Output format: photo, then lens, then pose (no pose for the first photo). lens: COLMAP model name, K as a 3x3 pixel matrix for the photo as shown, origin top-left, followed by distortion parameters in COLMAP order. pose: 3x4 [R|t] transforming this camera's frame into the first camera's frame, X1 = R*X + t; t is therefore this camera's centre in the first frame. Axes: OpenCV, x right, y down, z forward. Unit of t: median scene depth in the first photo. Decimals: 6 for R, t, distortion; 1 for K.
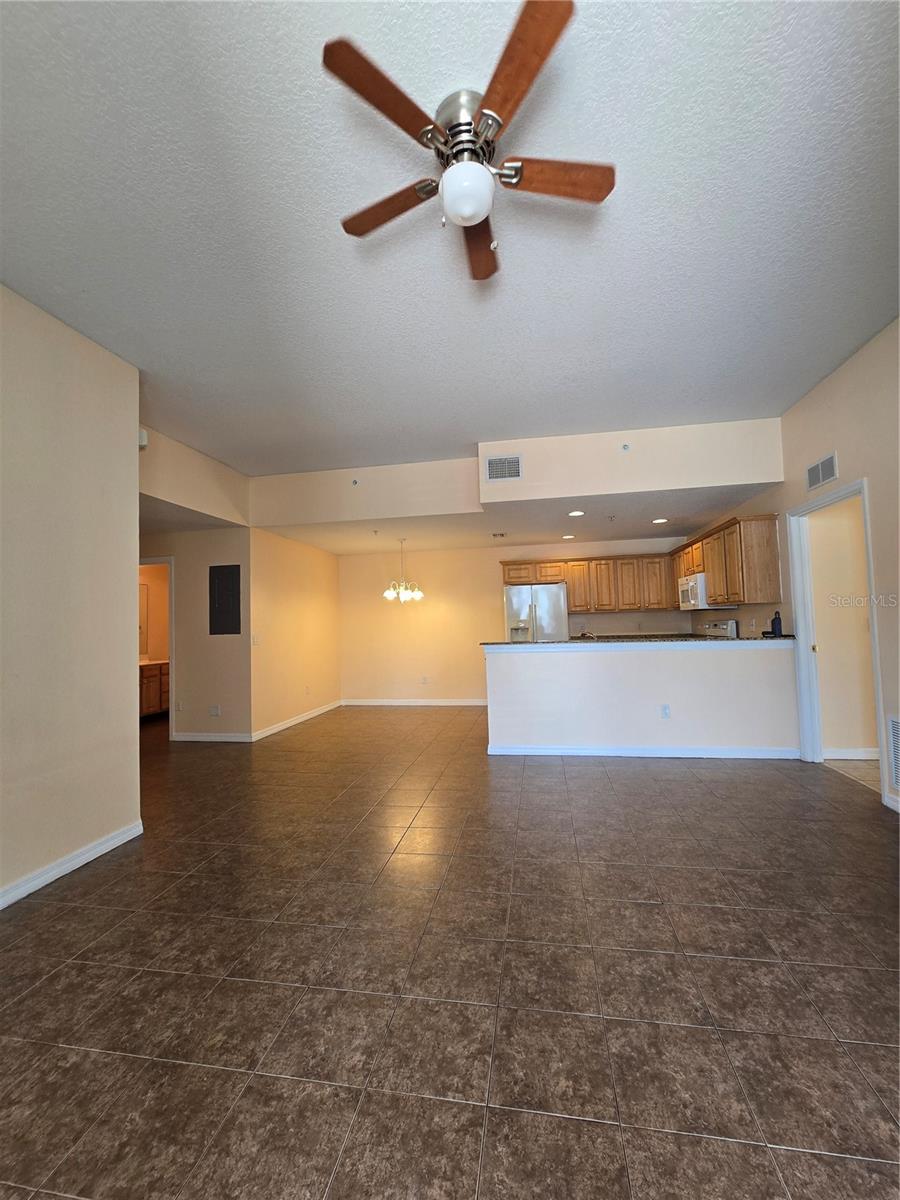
lens RADIAL K [[487.9, 0, 449.8], [0, 487.9, 601.9], [0, 0, 1]] dist [-0.006128, 0.001759]
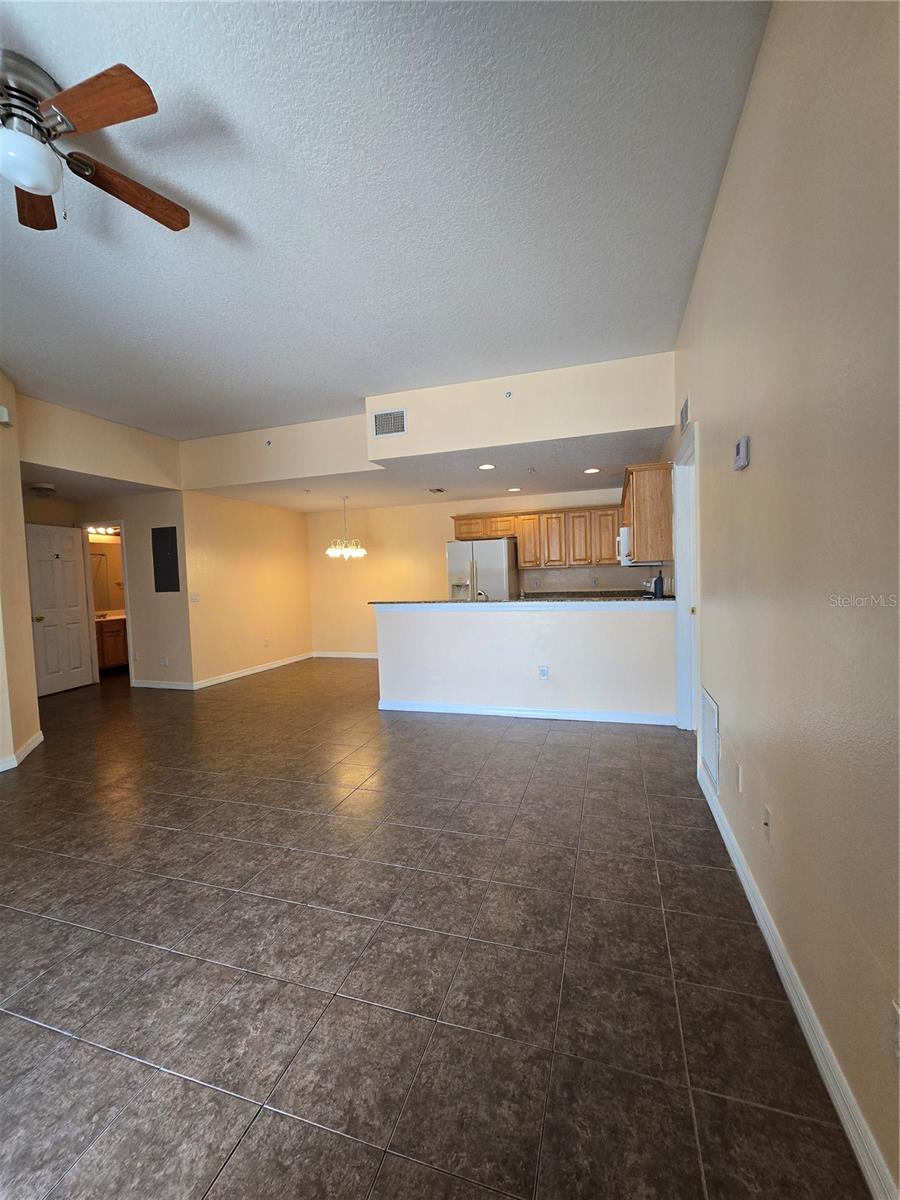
lens RADIAL K [[487.9, 0, 447.6], [0, 487.9, 601.4], [0, 0, 1]] dist [-0.006128, 0.001759]
pose [[0.990549, 0.003587, -0.137114, 0.354416], [0.010112, 0.995028, 0.099081, -0.015725], [0.136788, -0.099531, 0.985587, 0.021280]]
